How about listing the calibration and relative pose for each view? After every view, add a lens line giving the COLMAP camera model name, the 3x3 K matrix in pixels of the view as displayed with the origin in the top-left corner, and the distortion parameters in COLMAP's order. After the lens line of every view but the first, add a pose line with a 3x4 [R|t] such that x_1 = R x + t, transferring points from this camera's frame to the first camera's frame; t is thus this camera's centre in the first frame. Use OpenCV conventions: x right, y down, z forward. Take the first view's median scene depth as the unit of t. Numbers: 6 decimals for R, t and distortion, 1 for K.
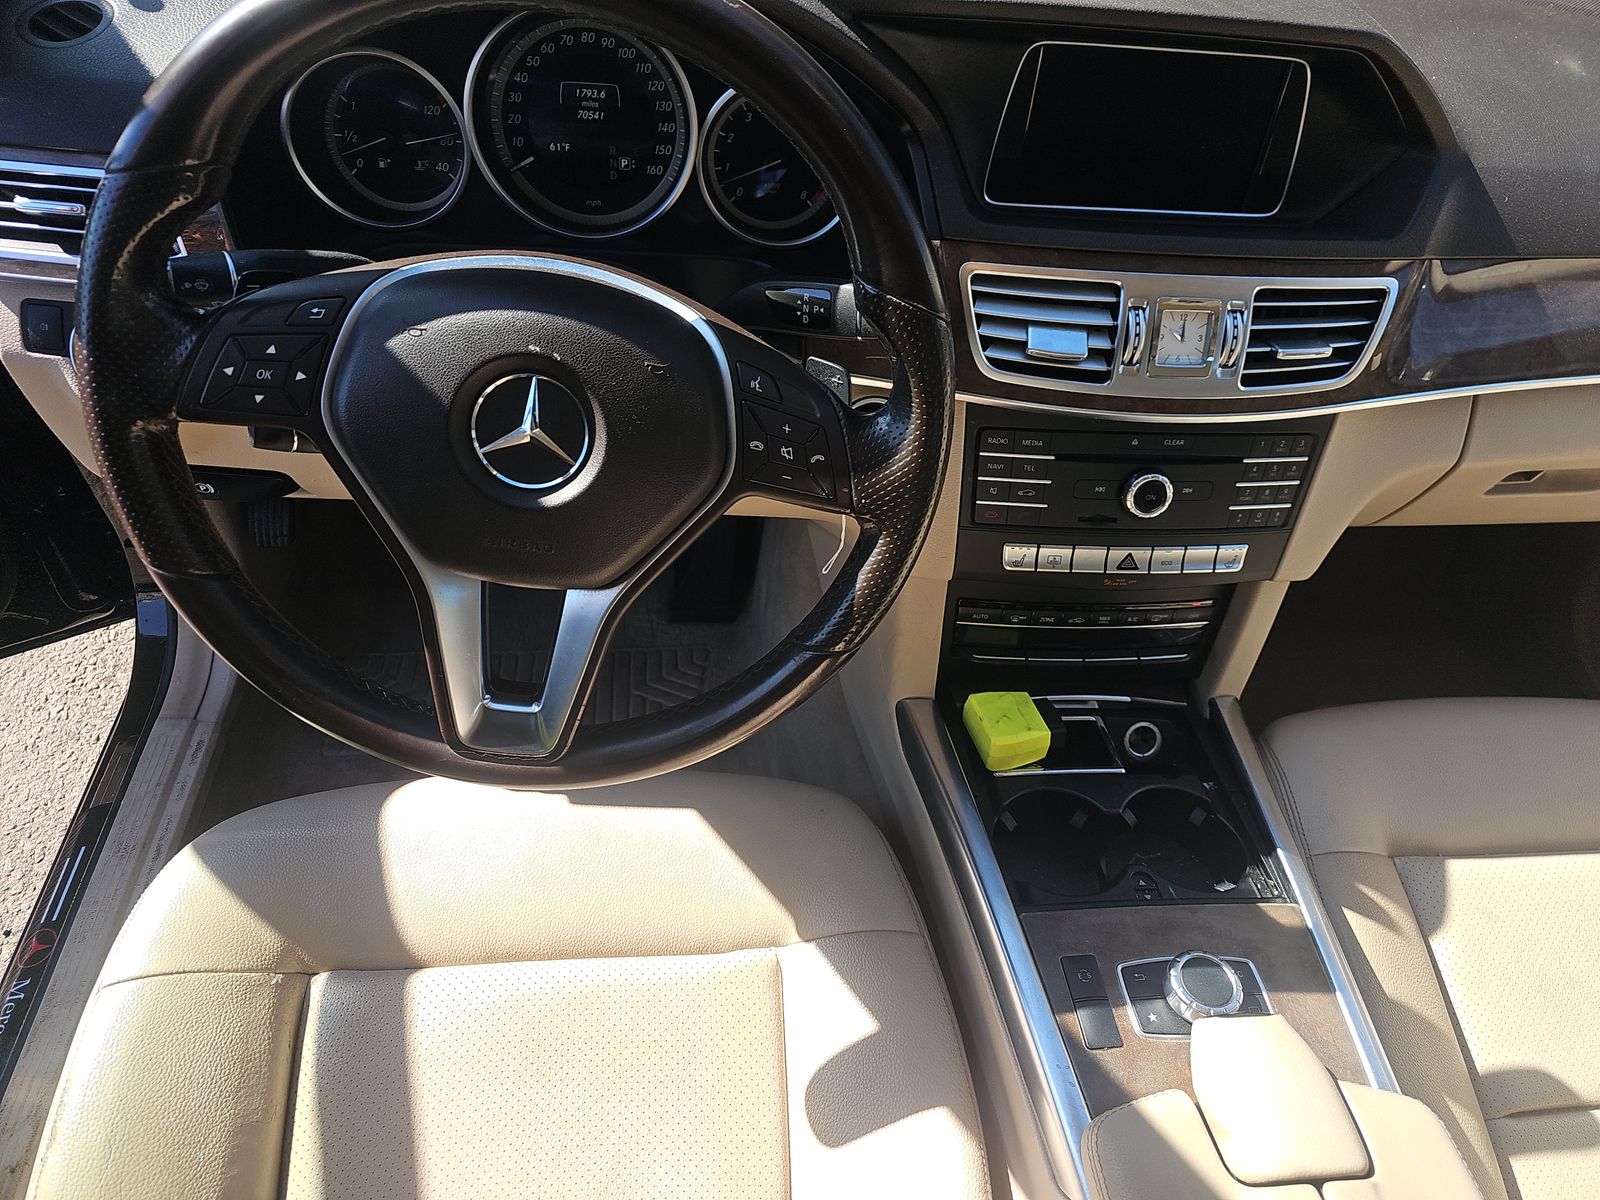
lens RADIAL K [[1045.3, 0, 792.1], [0, 1045.3, 595.2], [0, 0, 1]] dist [0.015698, -0.022432]
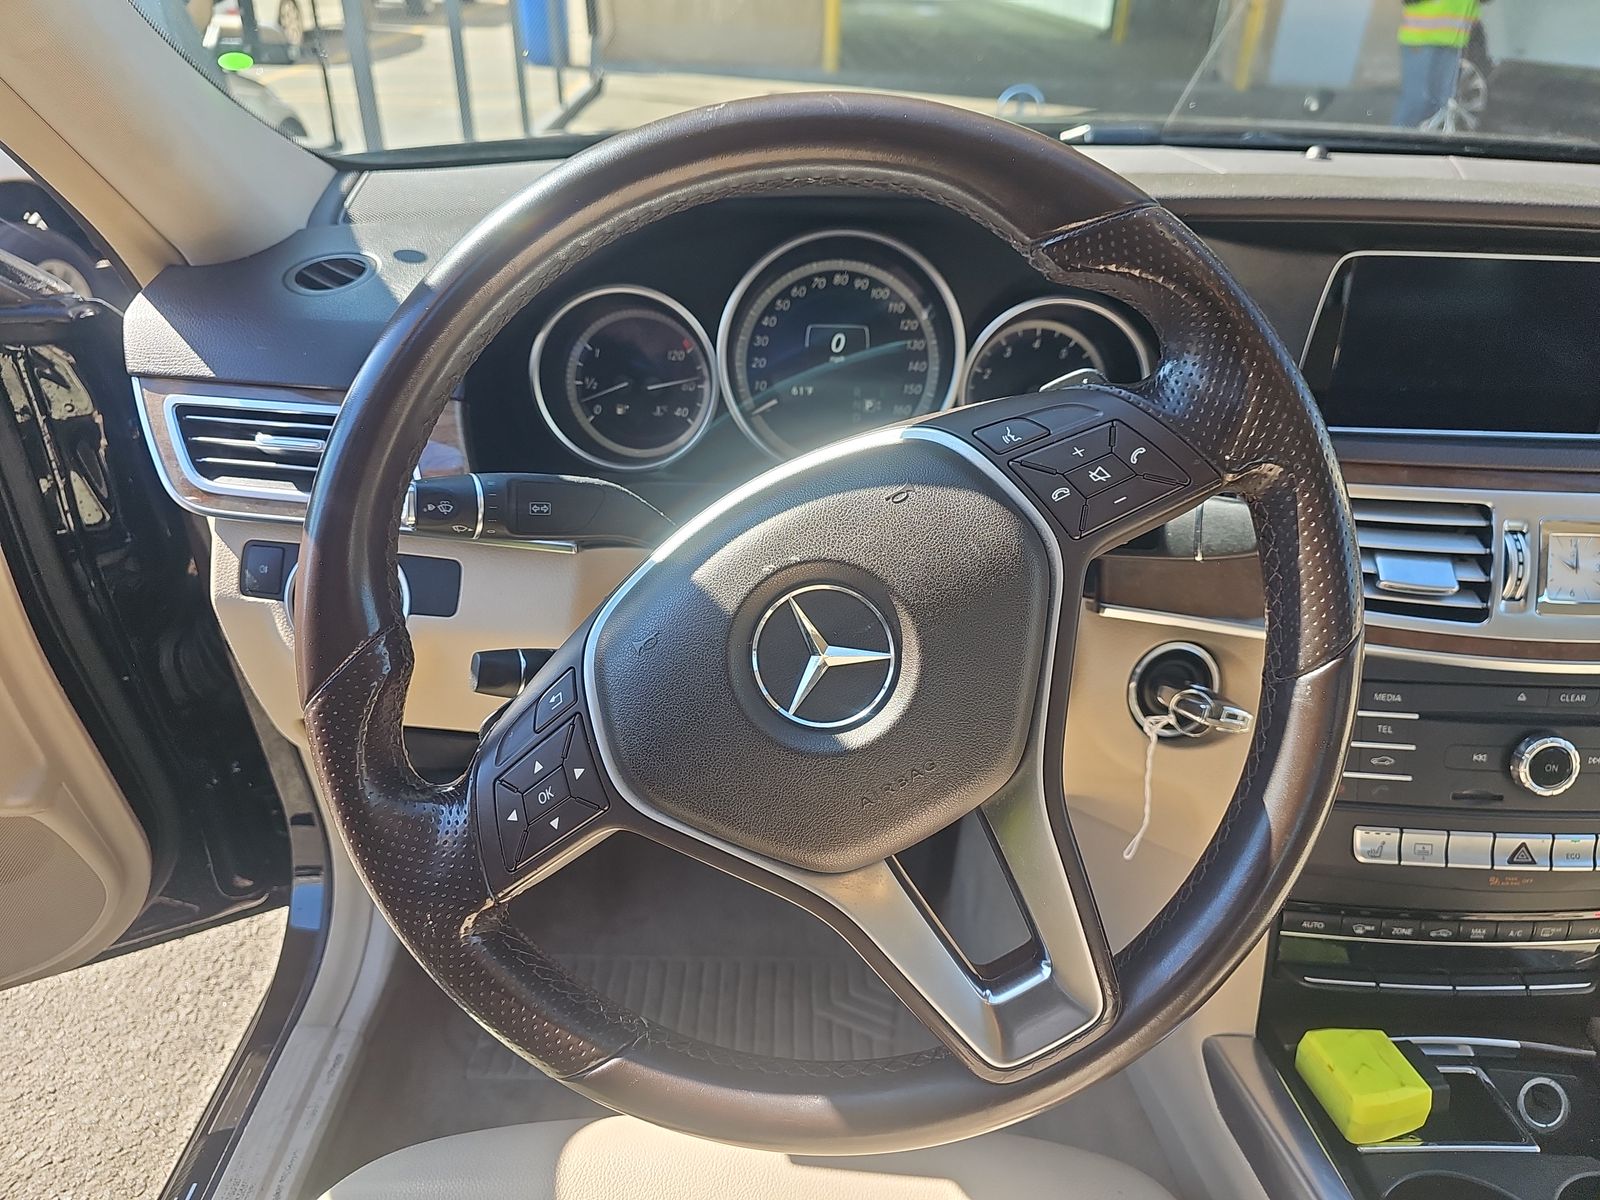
lens RADIAL K [[1045.3, 0, 783.6], [0, 1045.3, 608.5], [0, 0, 1]] dist [0.015698, -0.022432]
pose [[0.993161, -0.009575, -0.116364, -0.132722], [-0.023004, 0.961050, -0.275414, 0.020025], [0.114469, 0.276207, 0.954257, 0.157472]]
